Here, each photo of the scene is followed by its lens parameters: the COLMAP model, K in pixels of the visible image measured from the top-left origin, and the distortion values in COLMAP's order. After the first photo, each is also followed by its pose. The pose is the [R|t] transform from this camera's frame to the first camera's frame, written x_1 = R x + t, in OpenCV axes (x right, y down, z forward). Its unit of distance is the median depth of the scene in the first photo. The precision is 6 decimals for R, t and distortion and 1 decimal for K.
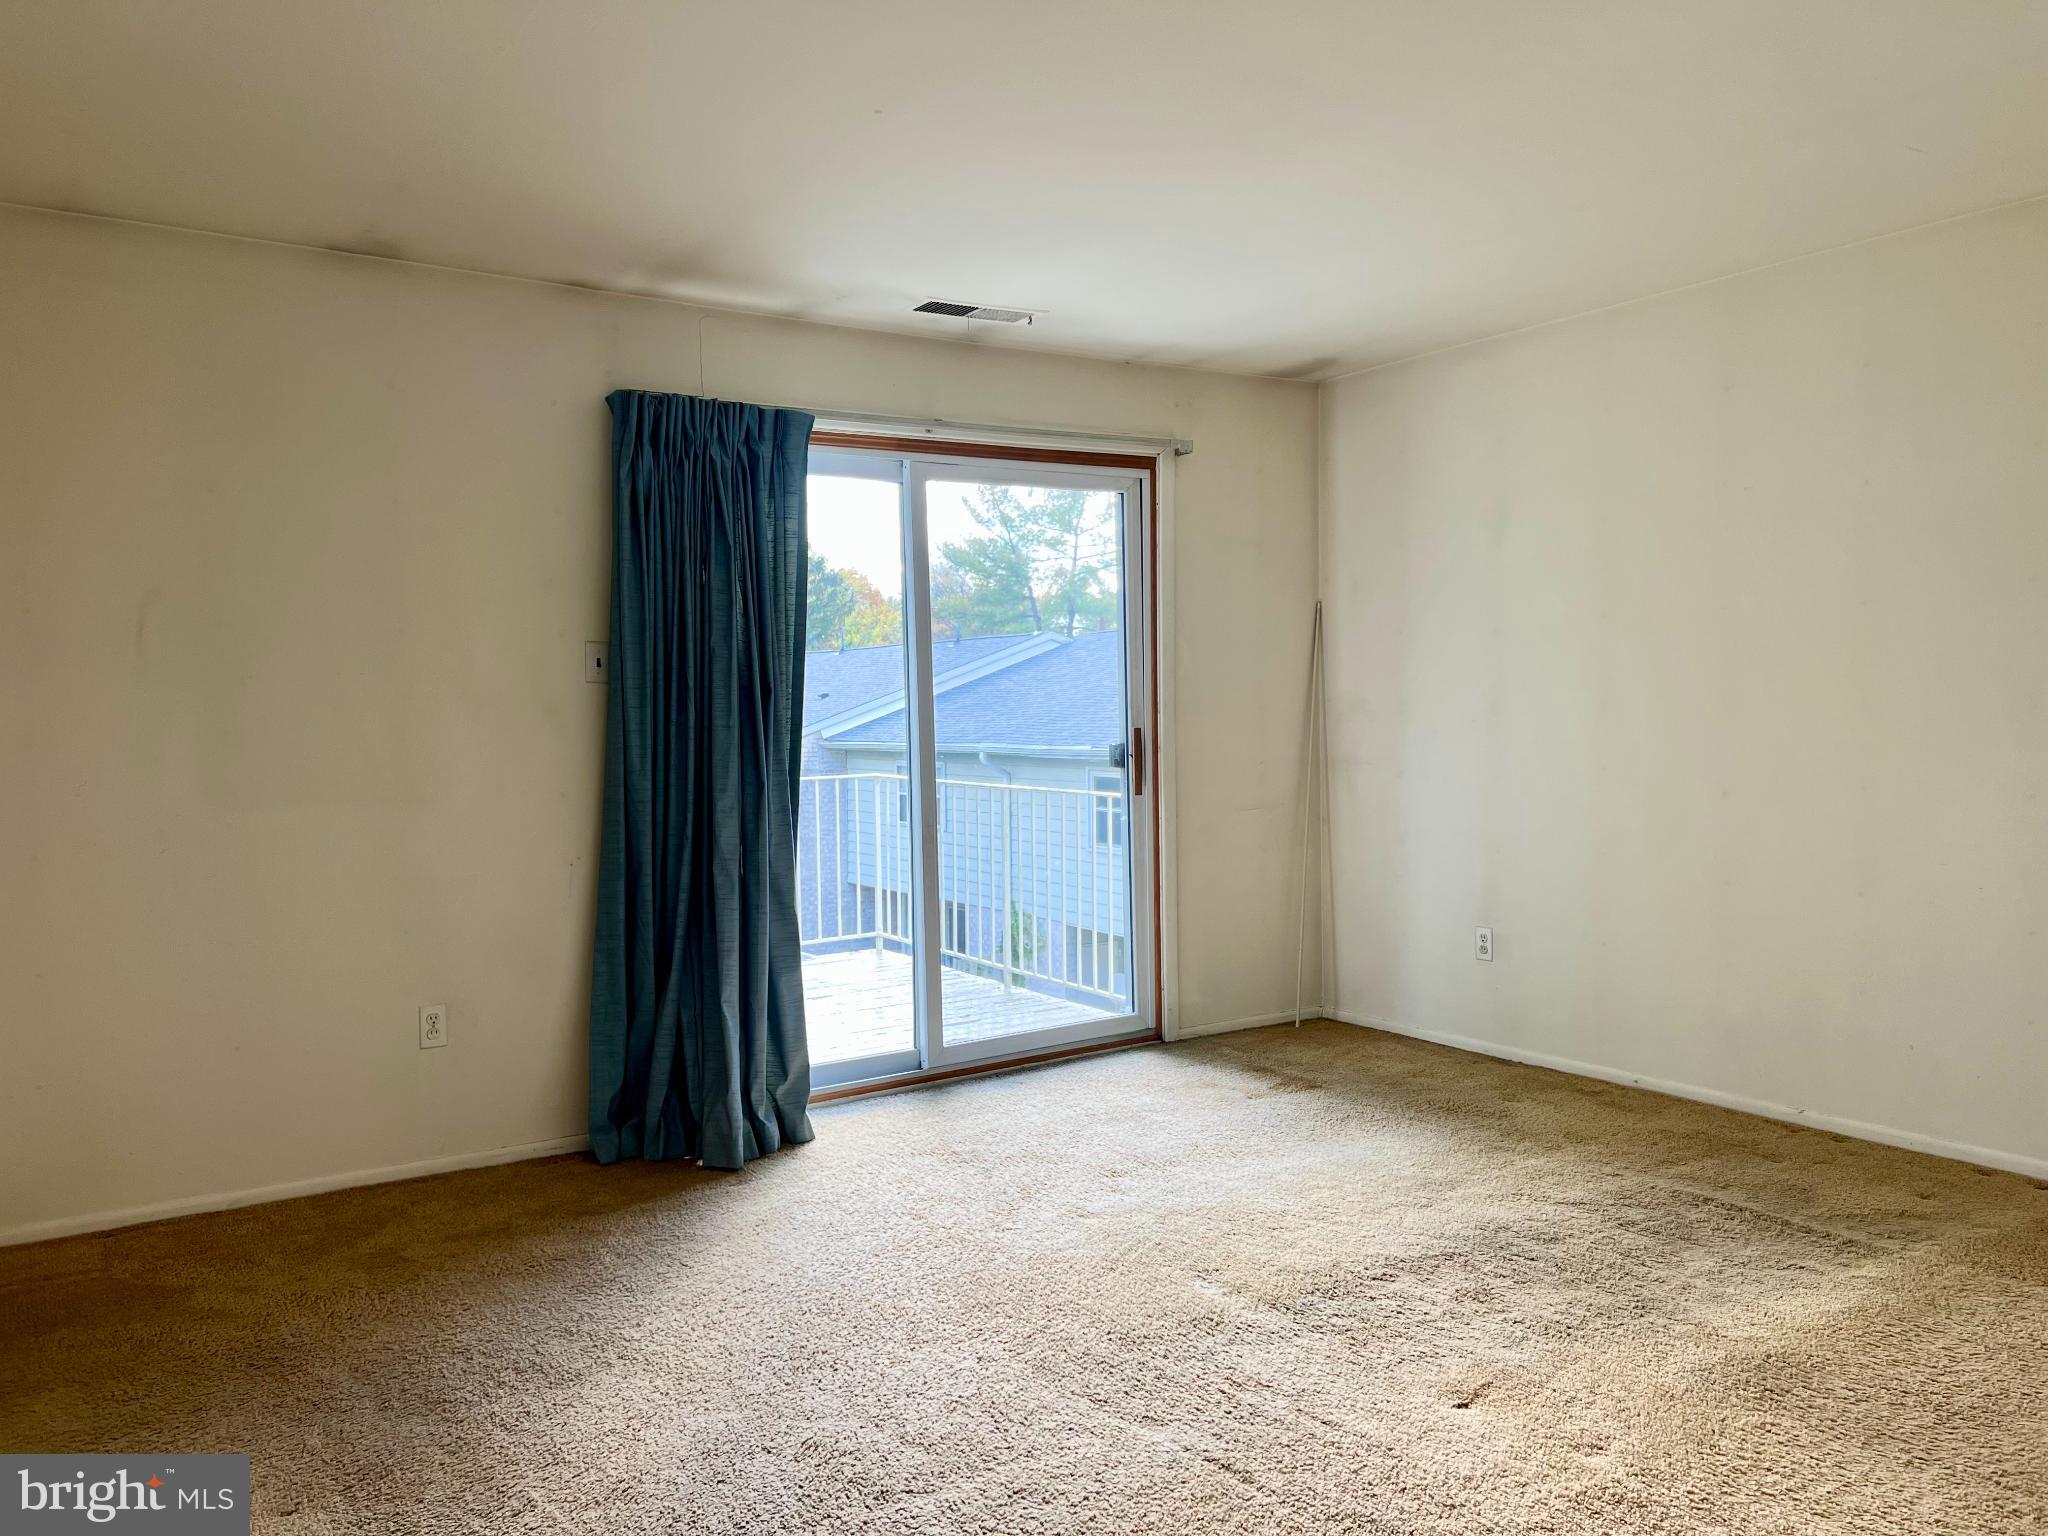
lens RADIAL K [[1539.4, 0, 1043.5], [0, 1539.4, 774.3], [0, 0, 1]] dist [0.048170, -0.060012]
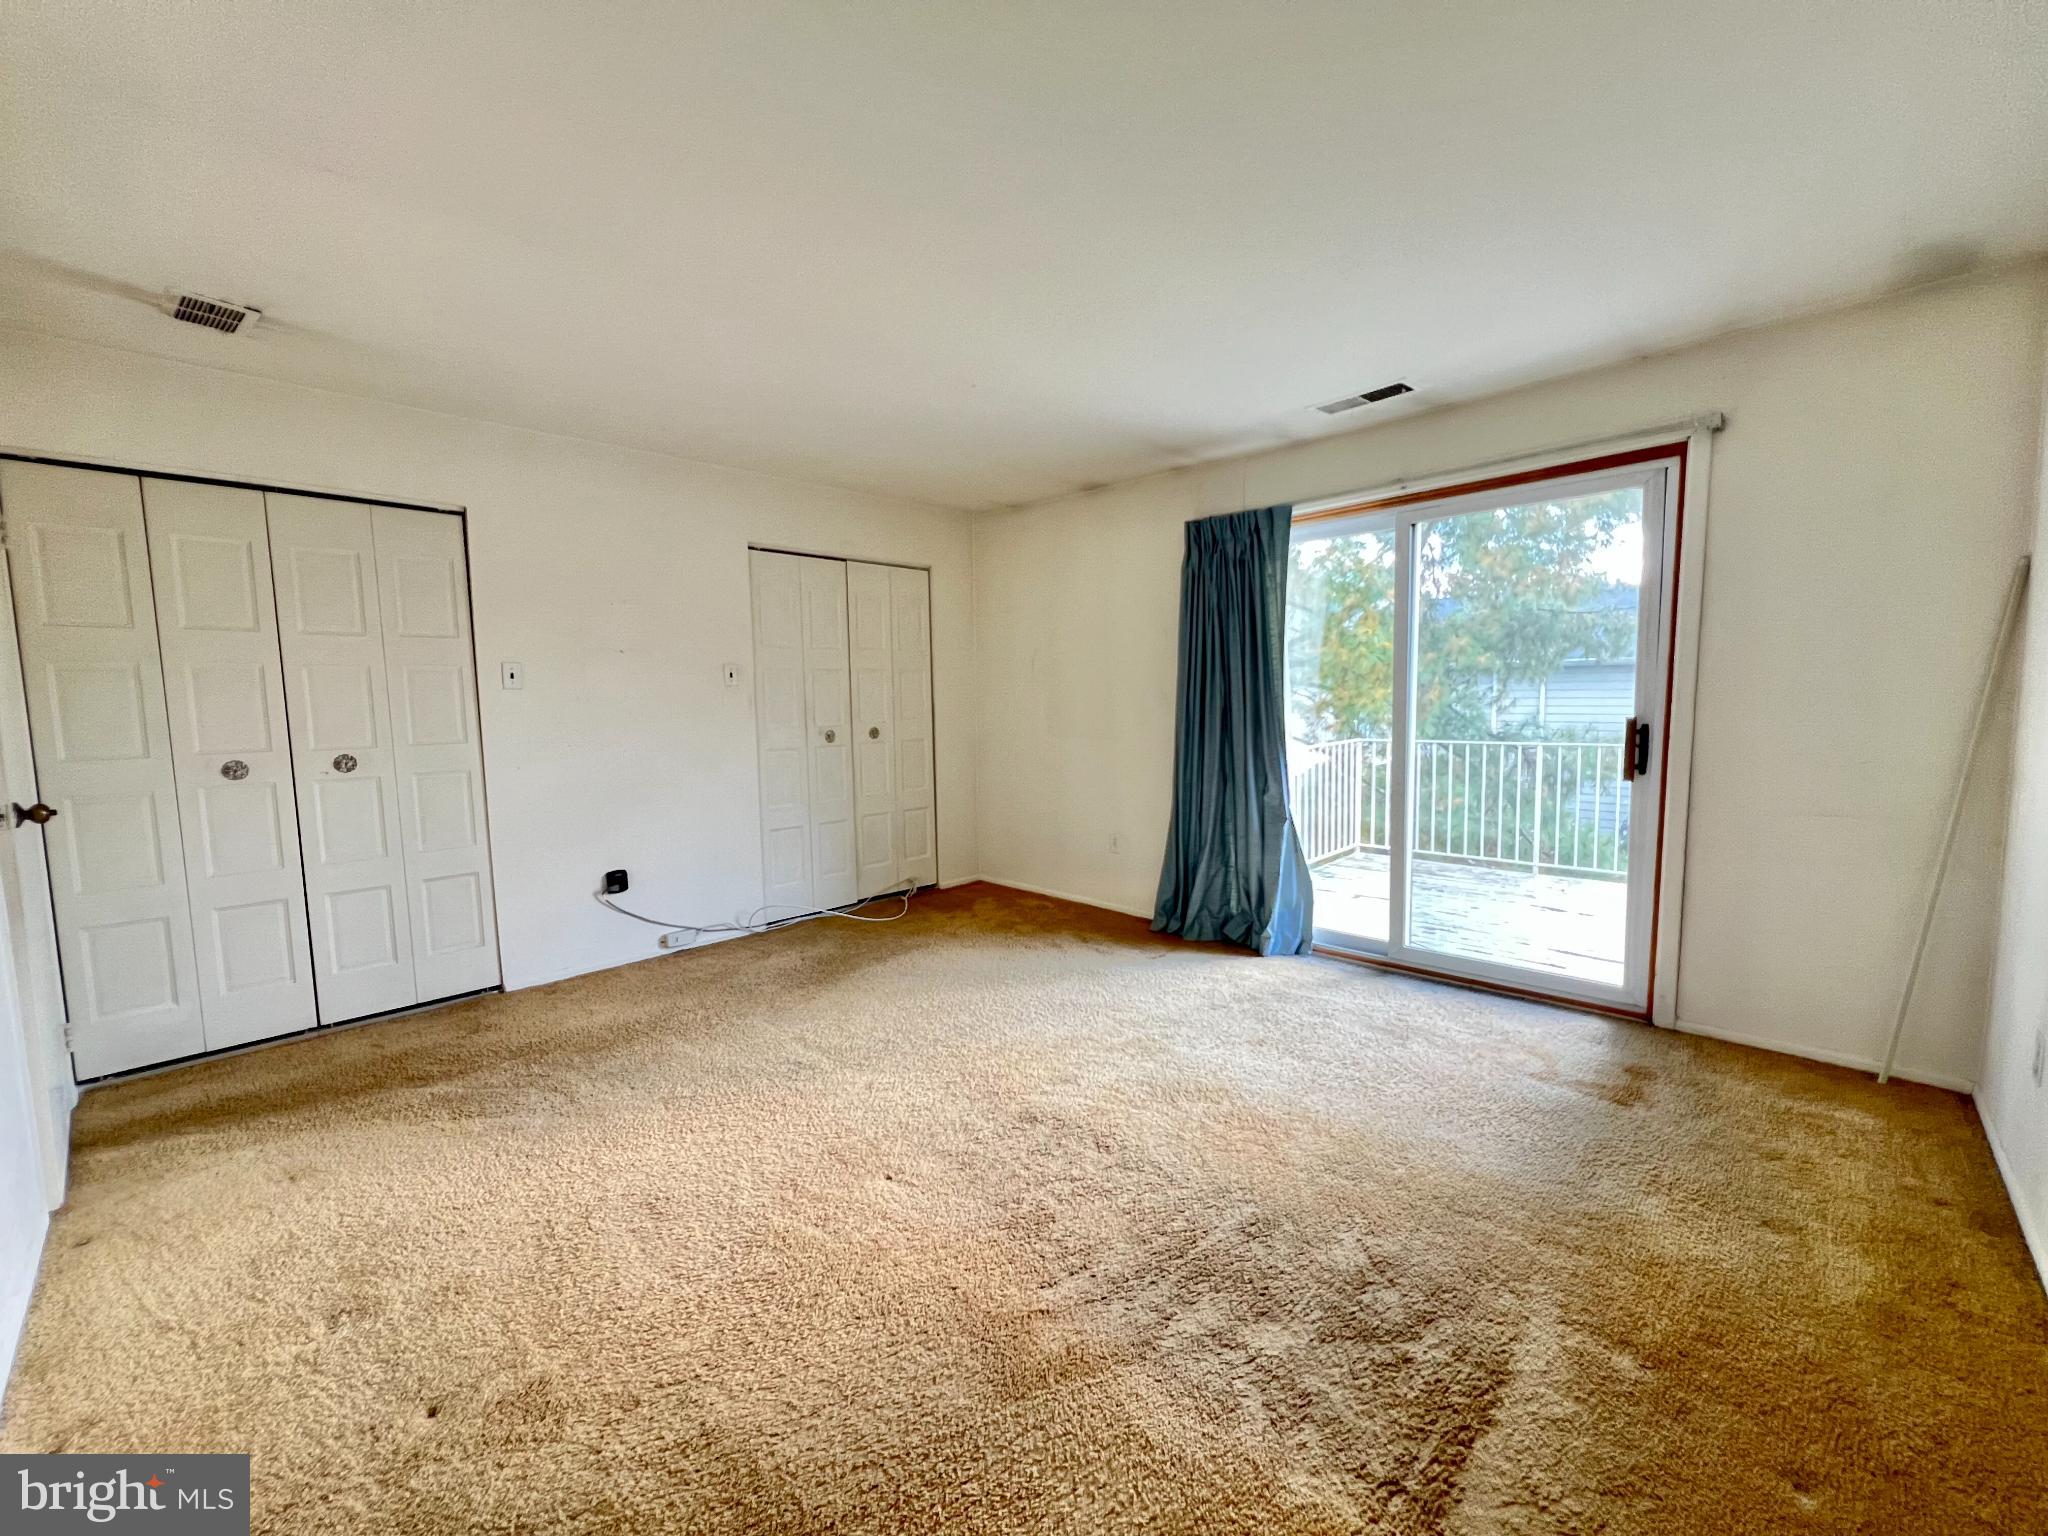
lens RADIAL K [[817.3, 0, 1023.1], [0, 817.3, 775.4], [0, 0, 1]] dist [0.000701, 0.000081]
pose [[0.203664, 0.105094, -0.973384, 0.647076], [-0.034264, 0.994378, 0.100191, -0.039926], [0.978441, 0.012947, 0.206120, 0.605905]]
